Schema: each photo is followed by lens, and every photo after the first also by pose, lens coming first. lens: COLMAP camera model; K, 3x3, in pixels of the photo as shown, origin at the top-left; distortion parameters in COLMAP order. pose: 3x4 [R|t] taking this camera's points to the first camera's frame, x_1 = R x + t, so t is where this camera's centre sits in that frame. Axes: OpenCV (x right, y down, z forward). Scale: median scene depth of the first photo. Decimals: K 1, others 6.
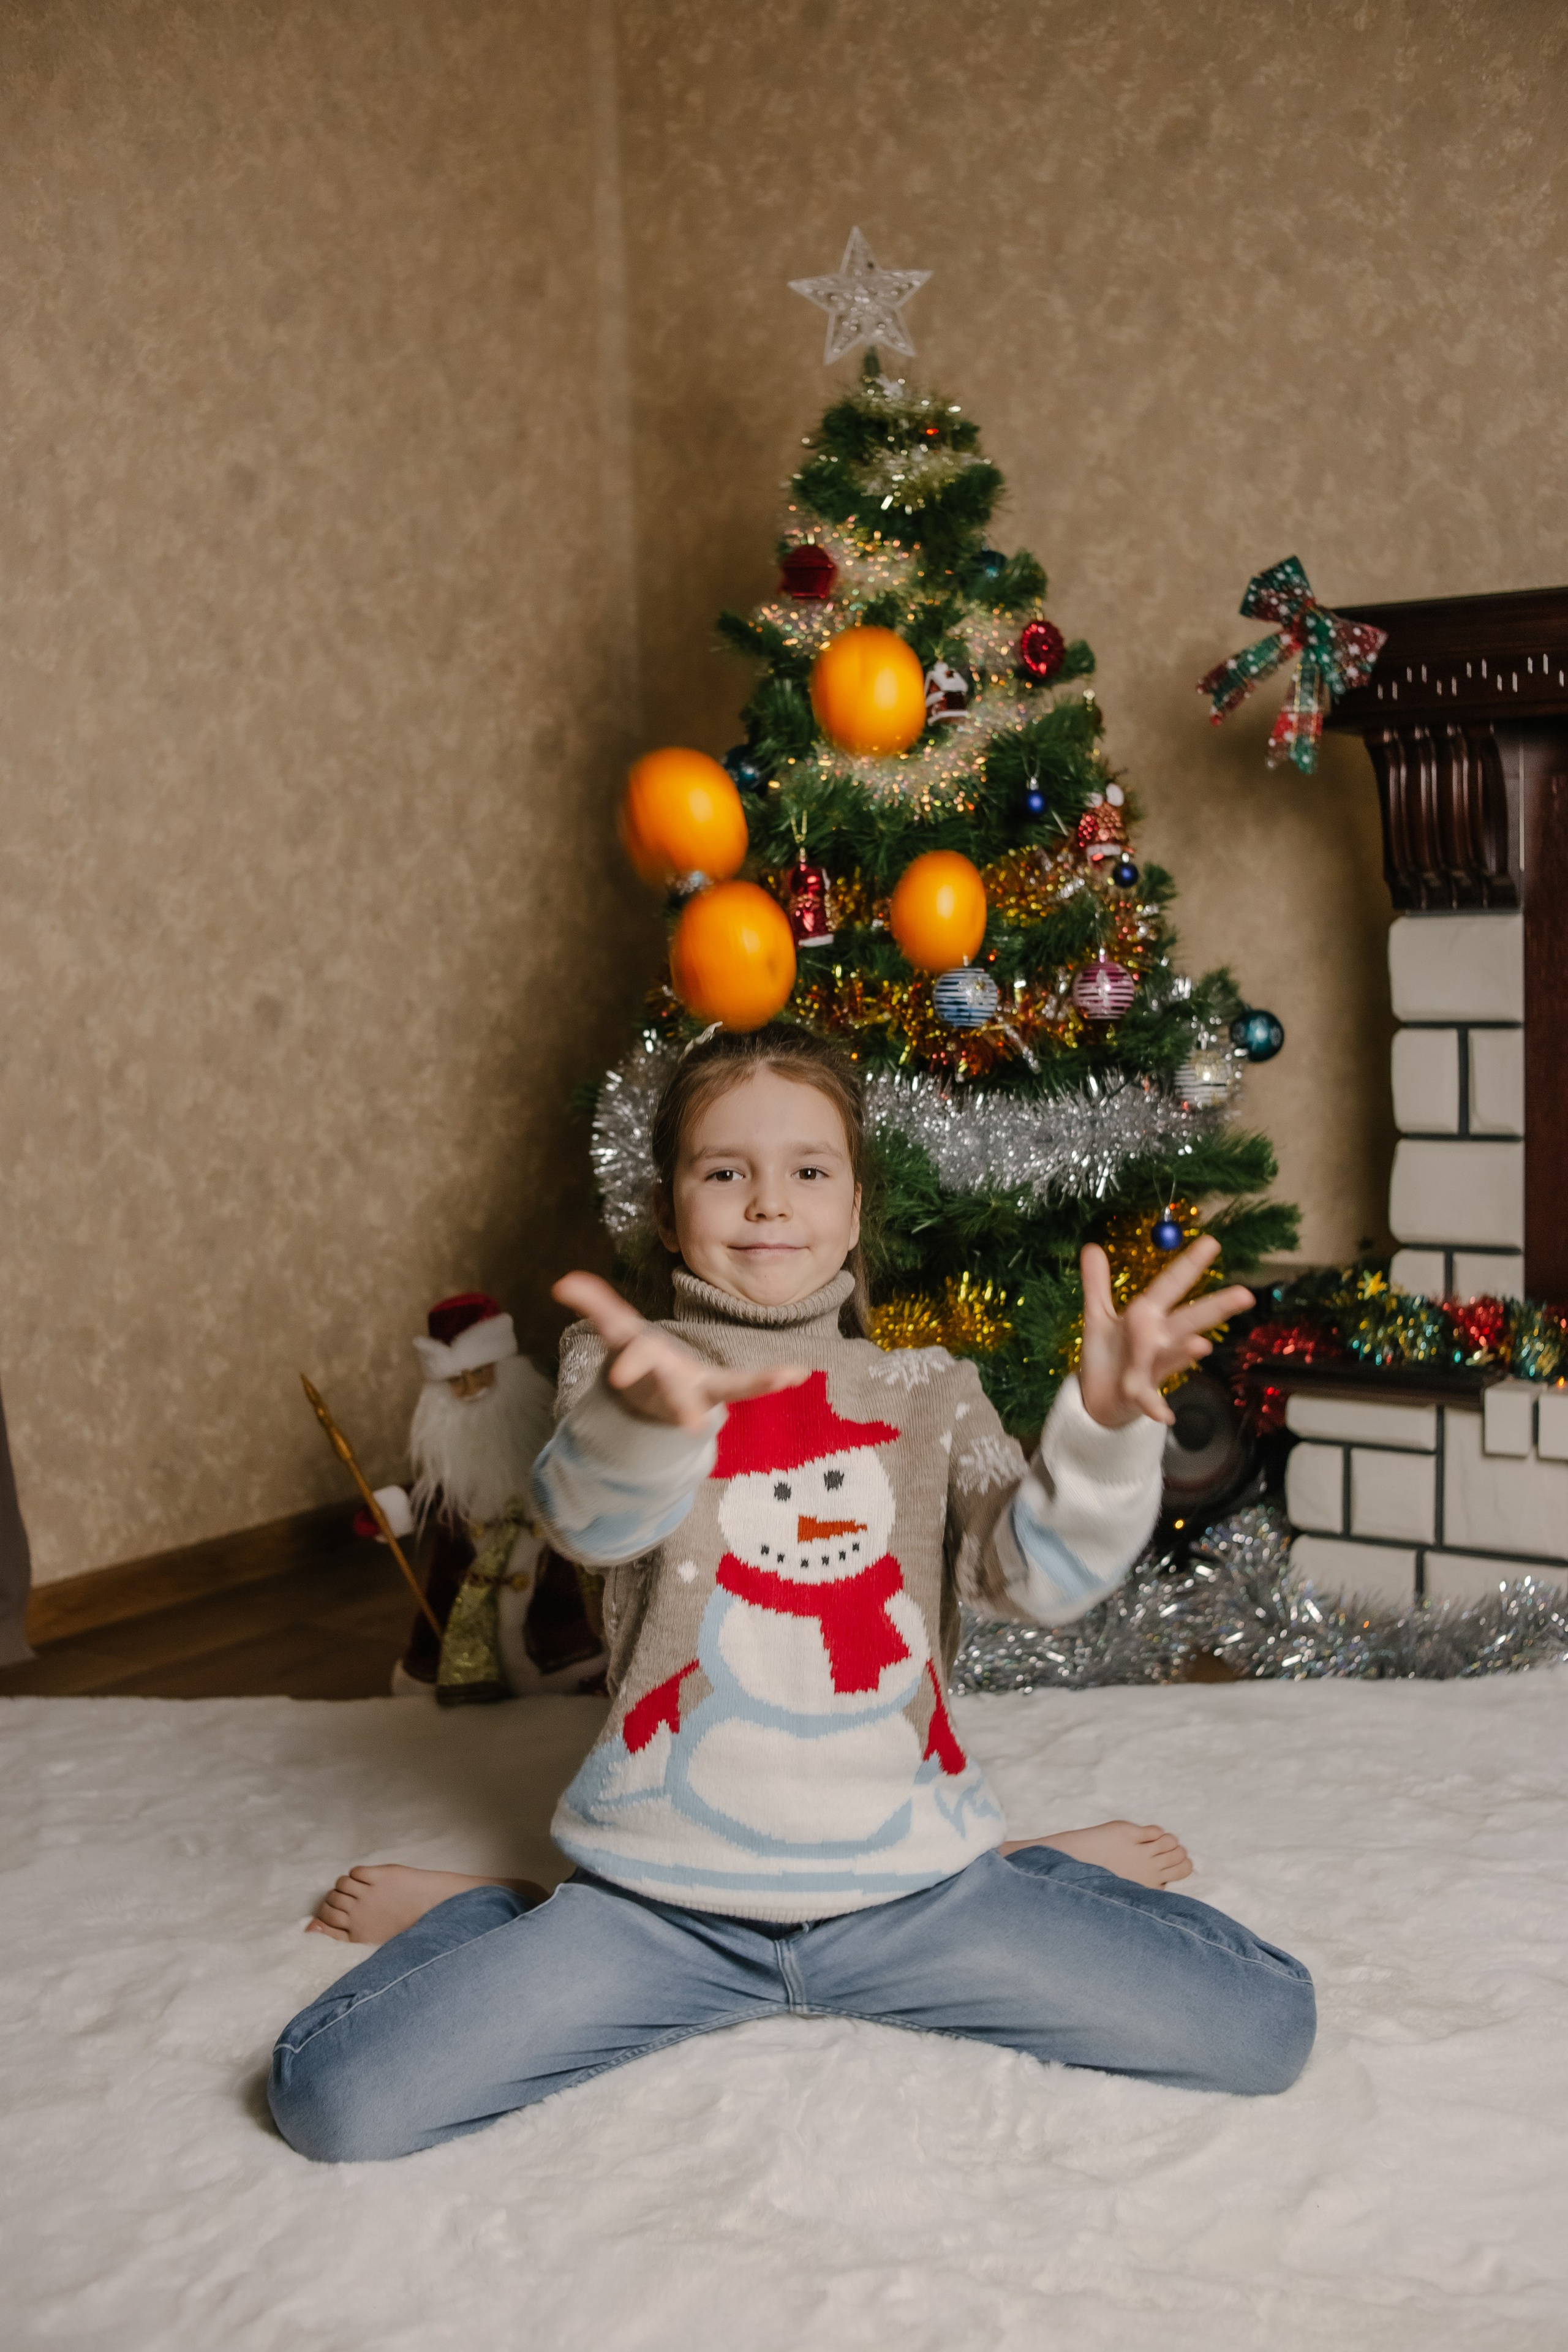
lens RADIAL K [[2330.1, 0, 786.1], [0, 2330.1, 1166.0], [0, 0, 1]] dist [-0.106852, 0.000000]
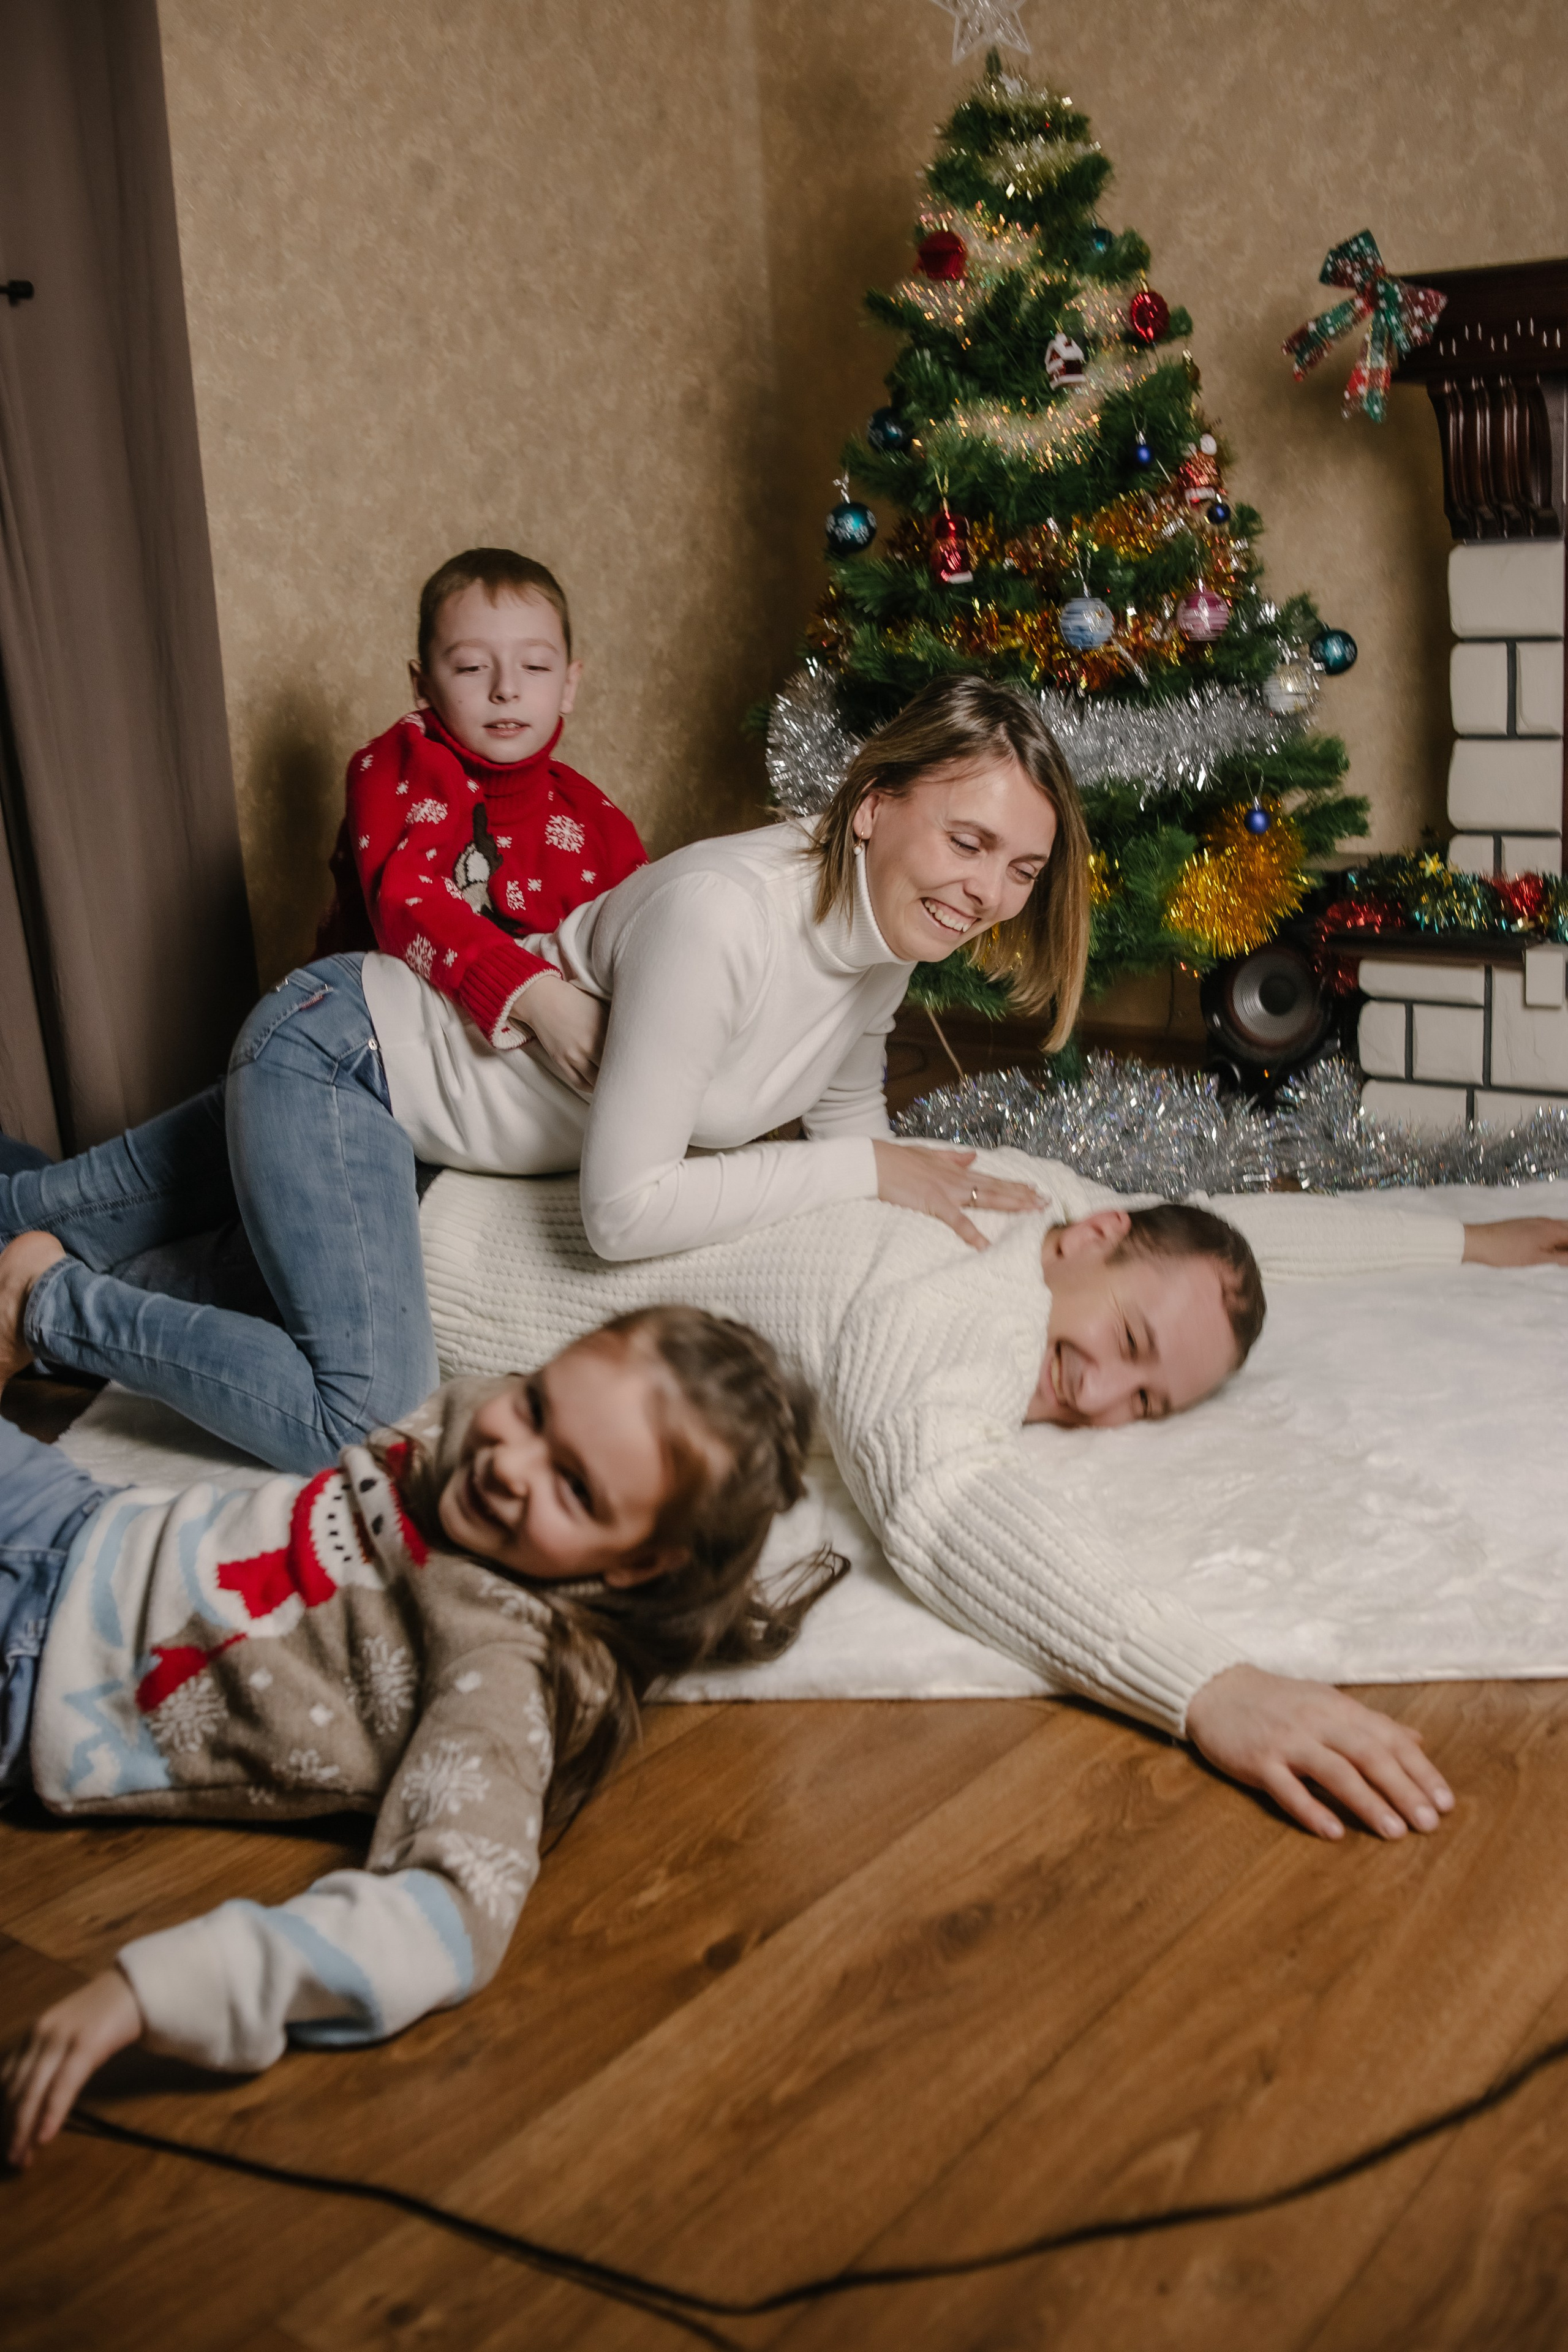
lens RADIAL K [[2330.1, 0, 787.8], [0, 2330.1, 1163.1], [0, 0, 1]] dist [-0.106852, 0.000000]
pose [[0.999140, -0.019387, -0.036654, -0.029405], [0.024829, 0.987695, 0.154406, 0.010568], [0.033210, -0.155183, 0.987327, -0.168486]]
